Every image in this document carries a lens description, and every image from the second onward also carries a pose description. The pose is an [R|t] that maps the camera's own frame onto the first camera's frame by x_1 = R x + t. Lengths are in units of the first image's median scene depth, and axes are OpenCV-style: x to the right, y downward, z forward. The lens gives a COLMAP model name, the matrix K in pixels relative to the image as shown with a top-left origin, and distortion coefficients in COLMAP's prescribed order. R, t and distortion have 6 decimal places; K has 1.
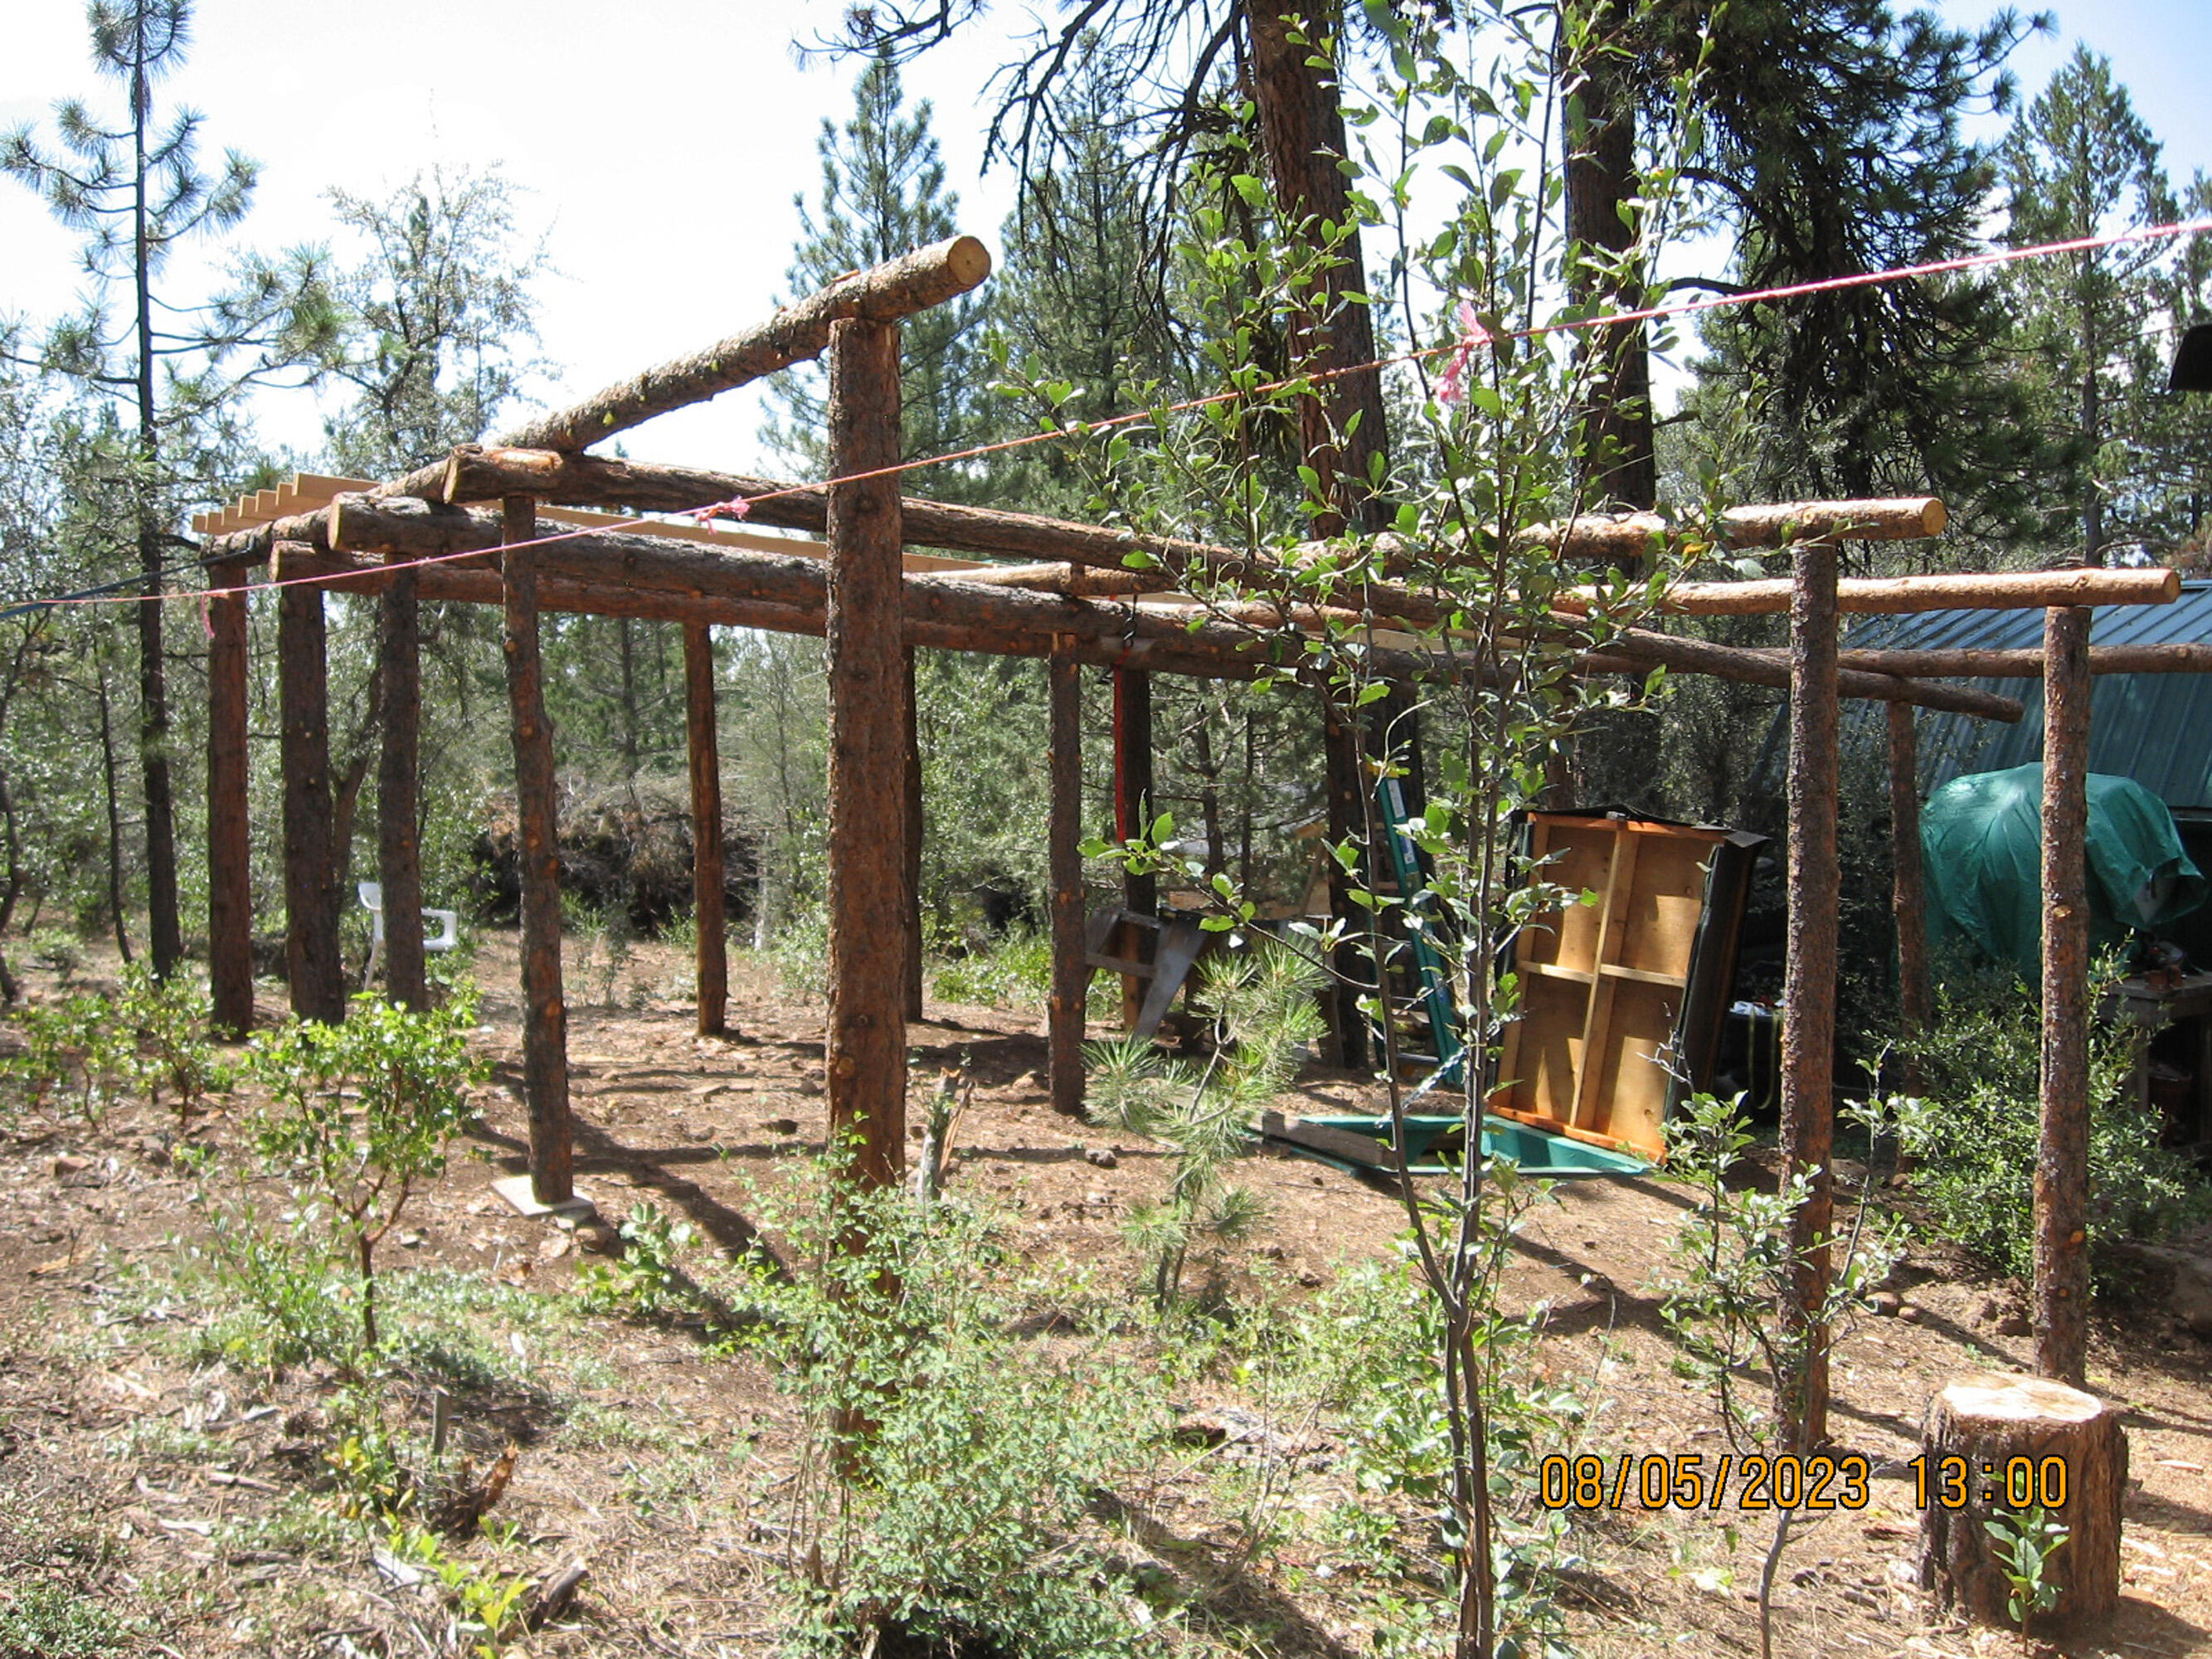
lens RADIAL K [[2297.2, 0, 1102.3], [0, 2297.2, 805.1], [0, 0, 1]] dist [-0.150348, 0.089621]
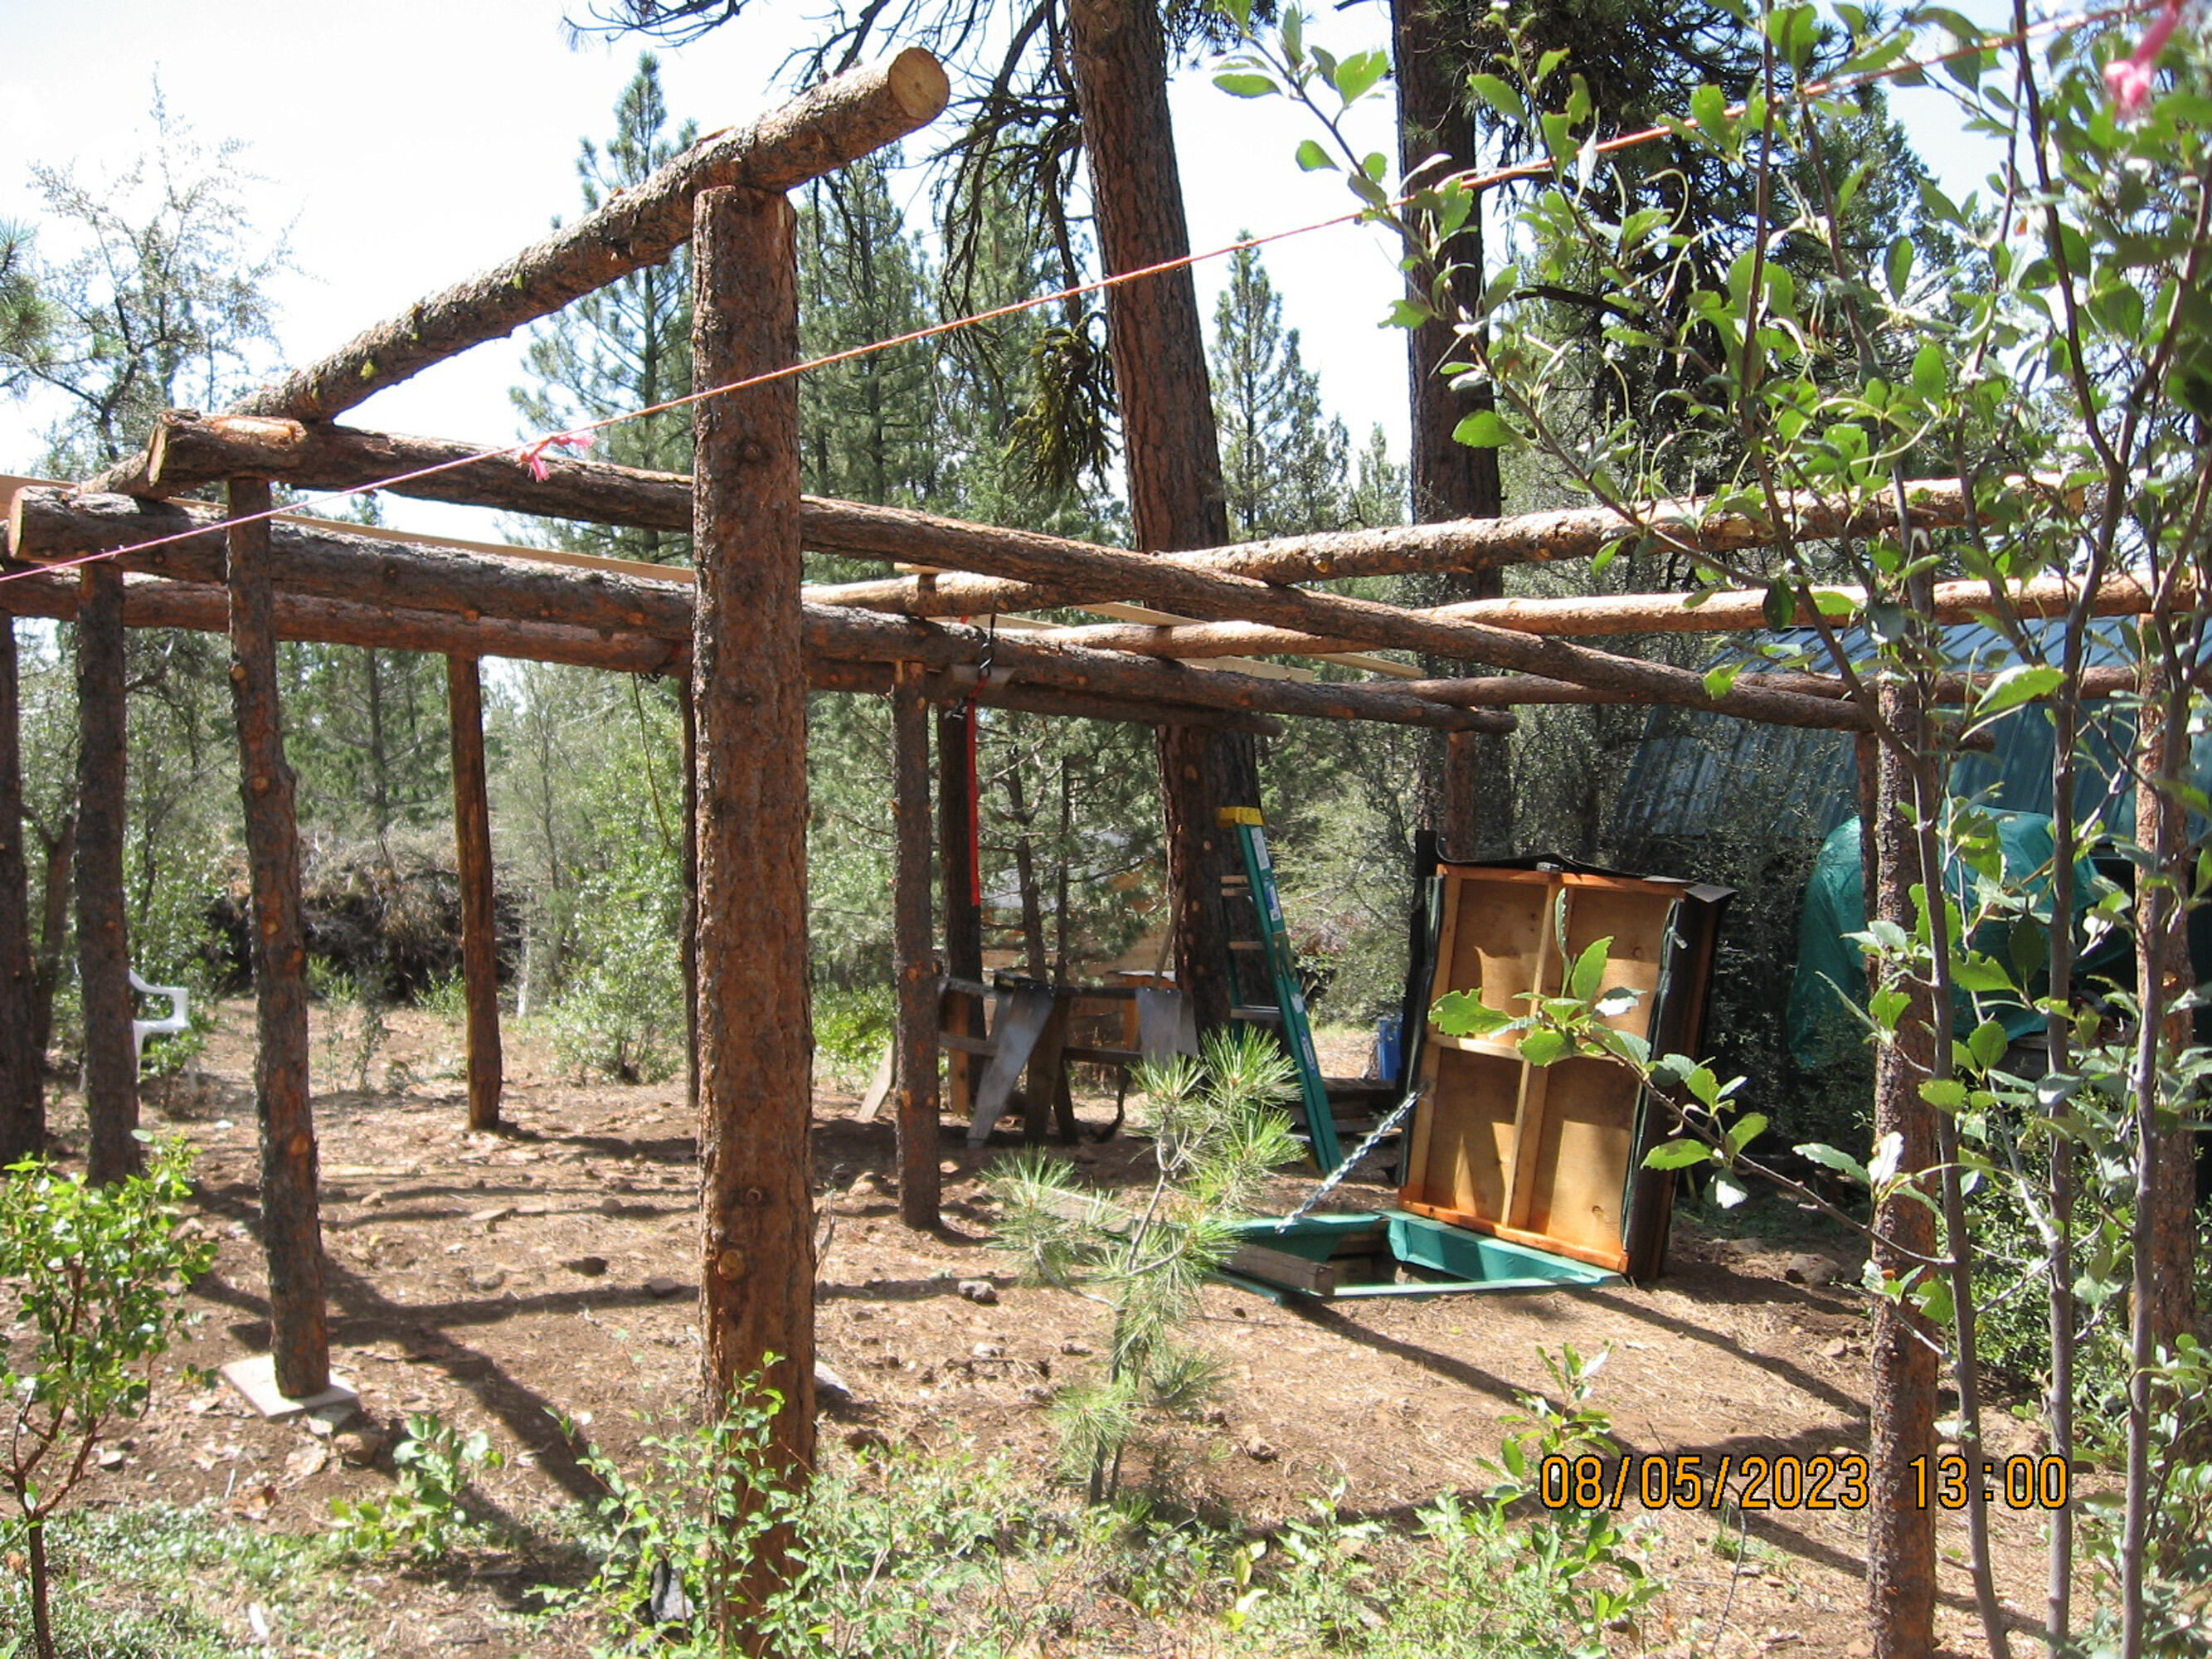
lens RADIAL K [[2297.2, 0, 1102.3], [0, 2297.2, 805.1], [0, 0, 1]] dist [-0.150348, 0.089621]
pose [[0.994341, -0.011720, 0.105584, -0.037214], [0.013792, 0.999726, -0.018912, -0.005019], [-0.105334, 0.020261, 0.994230, 0.156853]]
